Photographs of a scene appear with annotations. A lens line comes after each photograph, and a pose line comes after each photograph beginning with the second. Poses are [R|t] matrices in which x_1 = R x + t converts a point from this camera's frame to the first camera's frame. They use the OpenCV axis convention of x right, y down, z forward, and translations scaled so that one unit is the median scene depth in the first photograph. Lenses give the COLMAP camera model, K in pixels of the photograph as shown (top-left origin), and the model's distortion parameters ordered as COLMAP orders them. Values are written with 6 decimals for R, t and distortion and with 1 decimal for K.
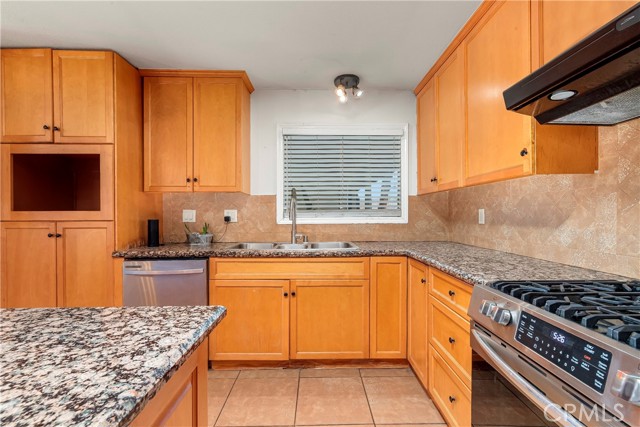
lens RADIAL K [[273.3, 0, 320.7], [0, 273.3, 215.0], [0, 0, 1]] dist [0.002654, 0.000357]
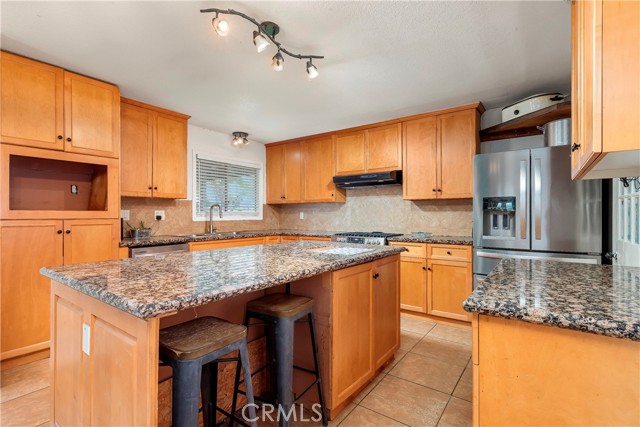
lens RADIAL K [[305.4, 0, 318.1], [0, 305.4, 215.3], [0, 0, 1]] dist [0.004946, 0.000722]
pose [[0.612158, 0.002489, 0.790731, -1.284606], [-0.000571, 0.999996, -0.002706, 0.008318], [-0.790735, 0.001205, 0.612157, -0.603572]]
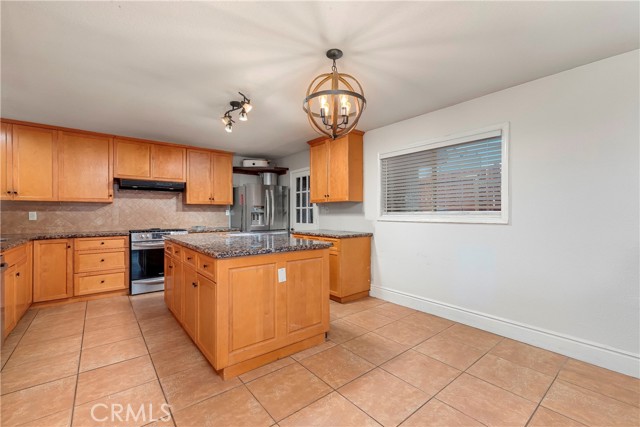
lens RADIAL K [[273.3, 0, 321.4], [0, 273.3, 212.6], [0, 0, 1]] dist [0.002654, 0.000357]
pose [[-0.620407, 0.006746, 0.784251, -2.032639], [0.004499, 0.999977, -0.005042, 0.003428], [-0.784267, 0.000401, -0.620424, 0.647098]]
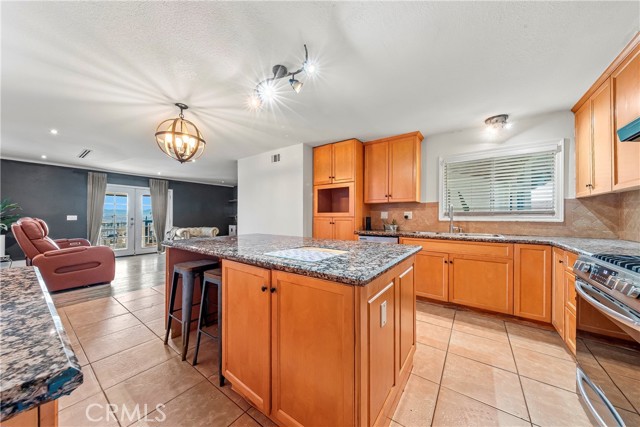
lens RADIAL K [[215.4, 0, 319.0], [0, 215.4, 215.8], [0, 0, 1]] dist [0.001495, -0.000209]
pose [[0.797560, 0.004023, -0.603226, 0.047207], [-0.005996, 0.999981, -0.001259, 0.014356], [0.603210, 0.004621, 0.797569, -0.510989]]
